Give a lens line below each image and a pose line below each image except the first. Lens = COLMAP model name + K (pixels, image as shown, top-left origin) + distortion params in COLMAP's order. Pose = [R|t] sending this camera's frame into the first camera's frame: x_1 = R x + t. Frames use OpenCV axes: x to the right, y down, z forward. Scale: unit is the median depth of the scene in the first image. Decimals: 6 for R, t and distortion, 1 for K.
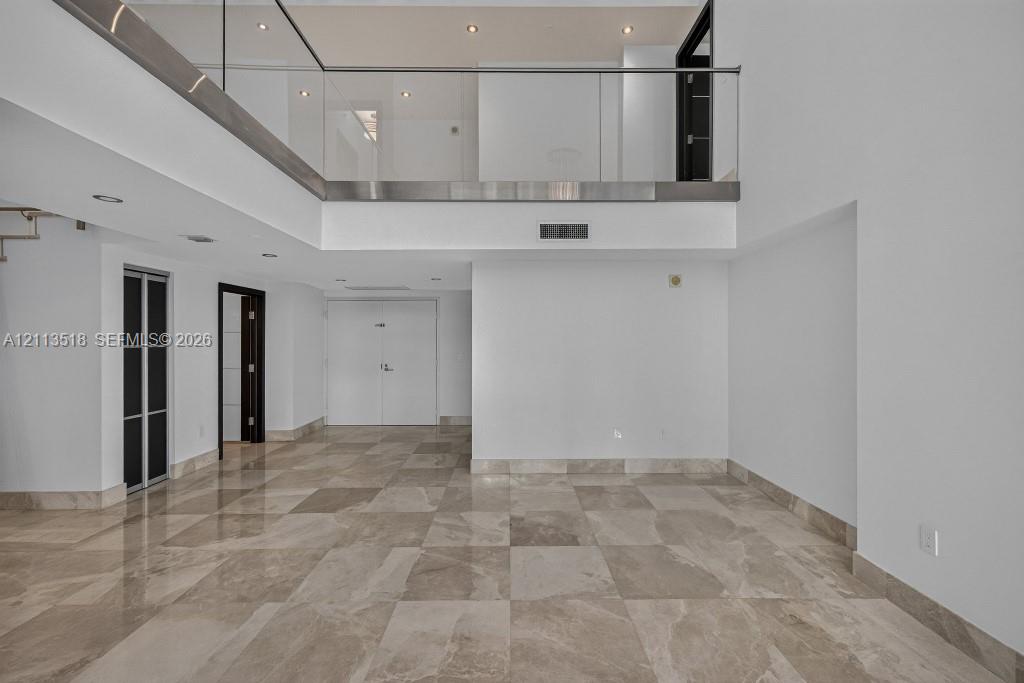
lens RADIAL K [[425.7, 0, 504.9], [0, 425.7, 342.0], [0, 0, 1]] dist [0.005273, -0.000403]
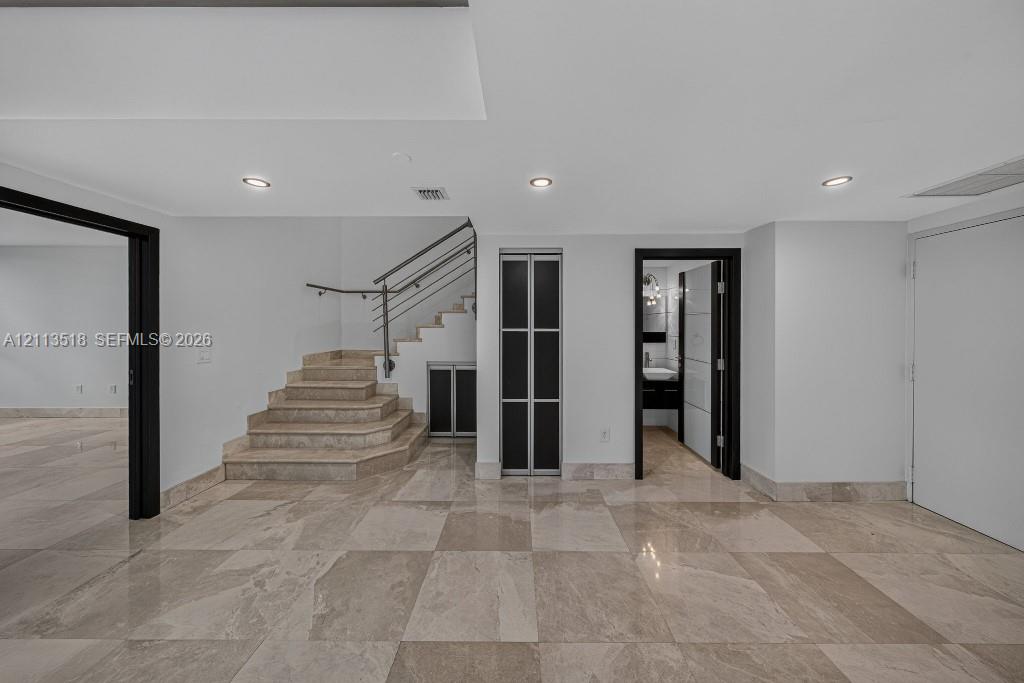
lens RADIAL K [[338.5, 0, 514.1], [0, 338.5, 335.4], [0, 0, 1]] dist [0.000195, -0.000278]
pose [[0.012297, 0.011929, -0.999853, -0.071822], [-0.003185, 0.999924, 0.011891, 0.012354], [0.999919, 0.003038, 0.012334, 0.913587]]
